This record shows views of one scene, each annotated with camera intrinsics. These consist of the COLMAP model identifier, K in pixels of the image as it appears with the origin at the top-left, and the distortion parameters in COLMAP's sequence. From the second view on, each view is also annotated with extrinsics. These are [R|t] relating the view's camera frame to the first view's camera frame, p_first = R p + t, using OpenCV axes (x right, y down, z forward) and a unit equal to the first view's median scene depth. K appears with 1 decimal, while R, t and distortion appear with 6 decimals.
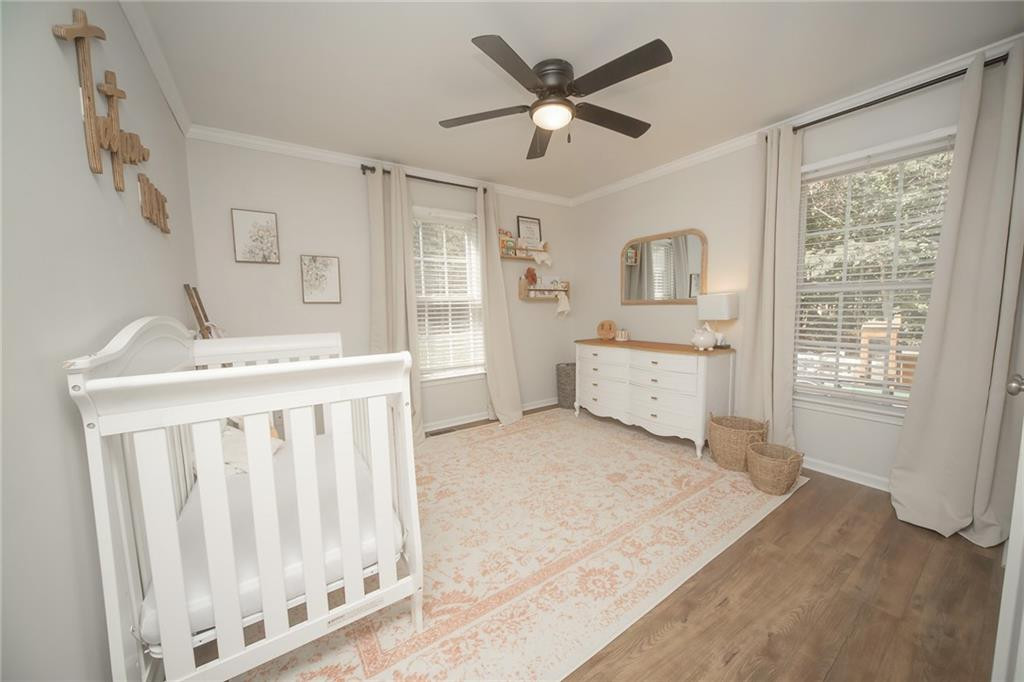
lens RADIAL K [[360.5, 0, 524.1], [0, 360.5, 340.2], [0, 0, 1]] dist [-0.020573, 0.000074]
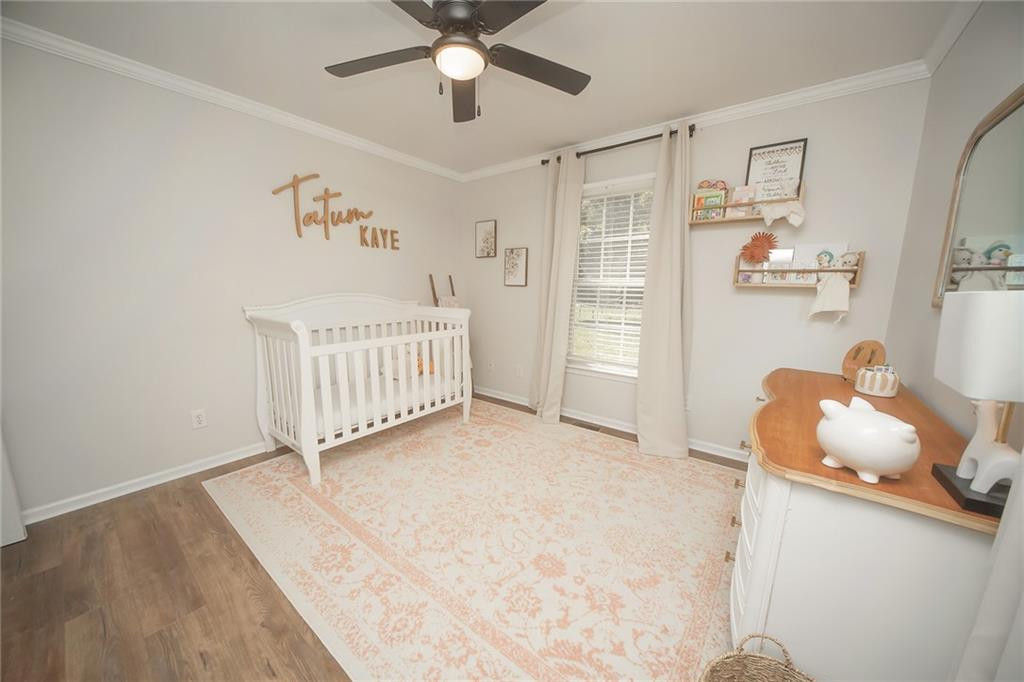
lens RADIAL K [[358.0, 0, 509.9], [0, 358.0, 345.8], [0, 0, 1]] dist [-0.014533, 0.000204]
pose [[0.295459, 0.183177, -0.937630, 0.690628], [-0.103895, 0.981786, 0.159064, -0.099594], [0.949689, 0.050418, 0.309109, 0.628515]]
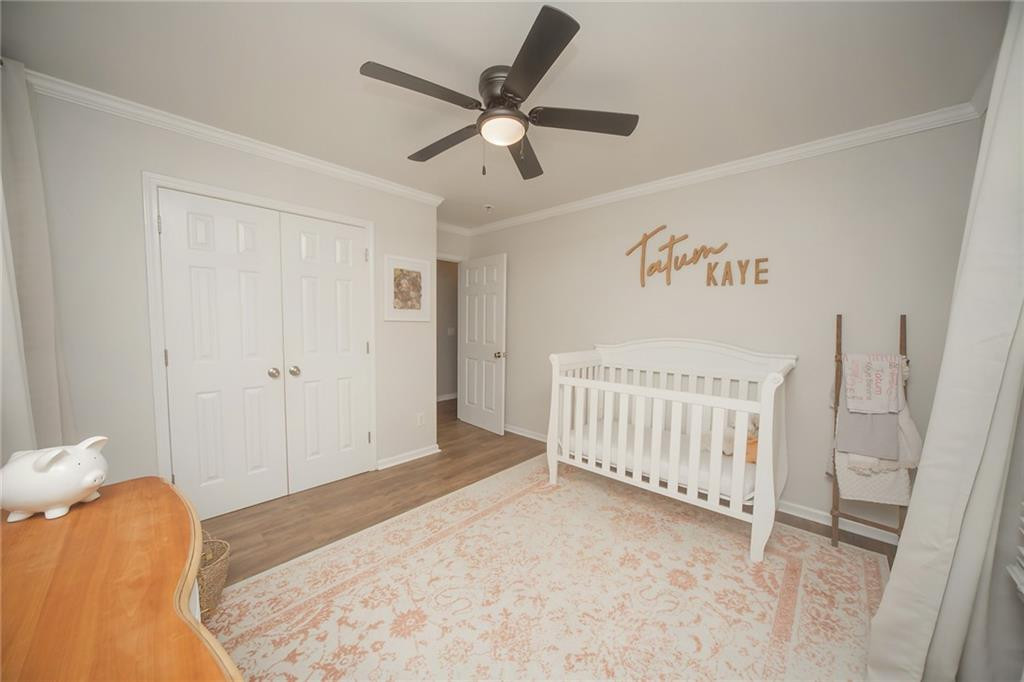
lens RADIAL K [[358.0, 0, 509.9], [0, 358.0, 345.8], [0, 0, 1]] dist [-0.014533, 0.000204]
pose [[-0.979257, 0.021701, -0.201457, 0.177655], [-0.010711, 0.987314, 0.158418, -0.167737], [0.202339, 0.157290, -0.966602, 1.377593]]
